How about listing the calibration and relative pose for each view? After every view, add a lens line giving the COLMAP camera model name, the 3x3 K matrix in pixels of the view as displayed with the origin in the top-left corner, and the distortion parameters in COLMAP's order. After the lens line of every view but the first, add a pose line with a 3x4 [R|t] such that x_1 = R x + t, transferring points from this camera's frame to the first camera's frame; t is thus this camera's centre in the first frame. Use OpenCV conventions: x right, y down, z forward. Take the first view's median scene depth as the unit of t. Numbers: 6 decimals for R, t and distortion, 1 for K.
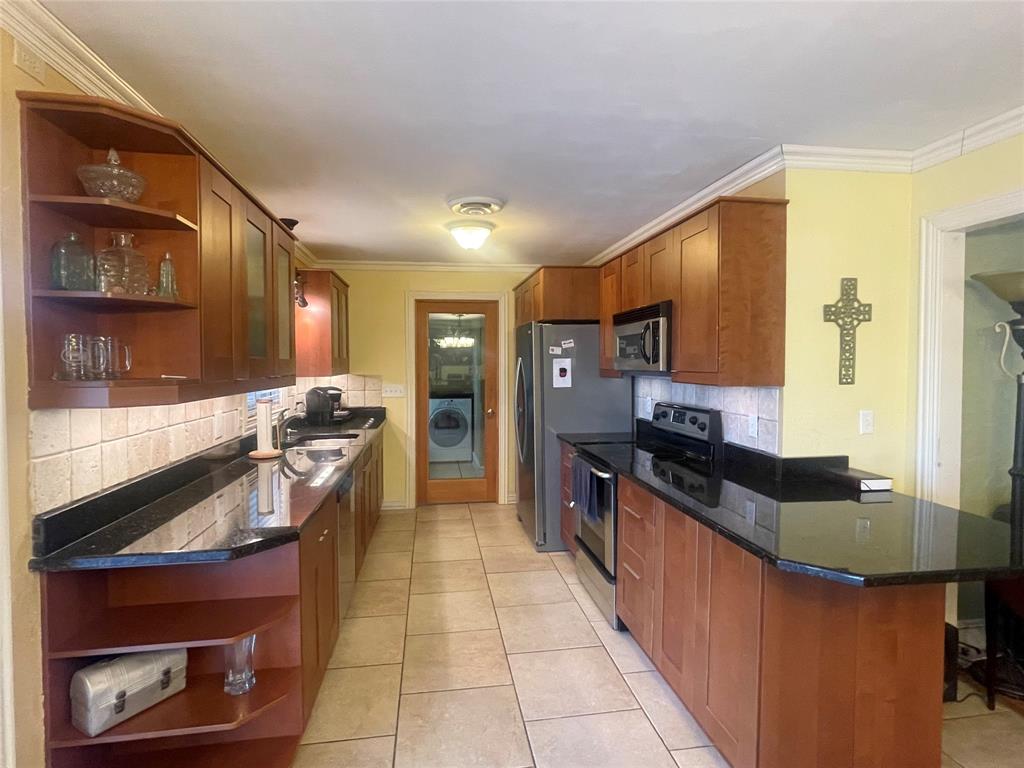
lens RADIAL K [[527.7, 0, 512.0], [0, 527.7, 384.0], [0, 0, 1]] dist [0.016794, -0.023415]
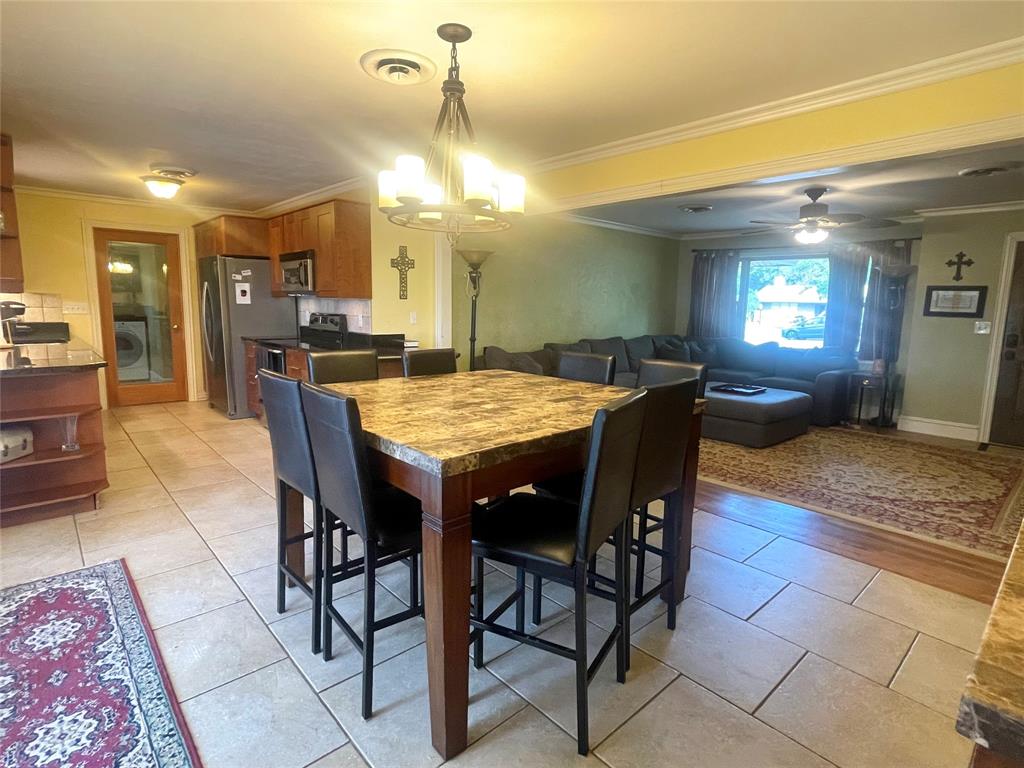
lens RADIAL K [[527.7, 0, 512.0], [0, 527.7, 384.0], [0, 0, 1]] dist [0.016794, -0.023415]
pose [[0.833712, -0.062409, 0.548662, -0.101279], [0.000386, 0.993658, 0.112441, 0.063492], [-0.552199, -0.093532, 0.828449, -0.621511]]
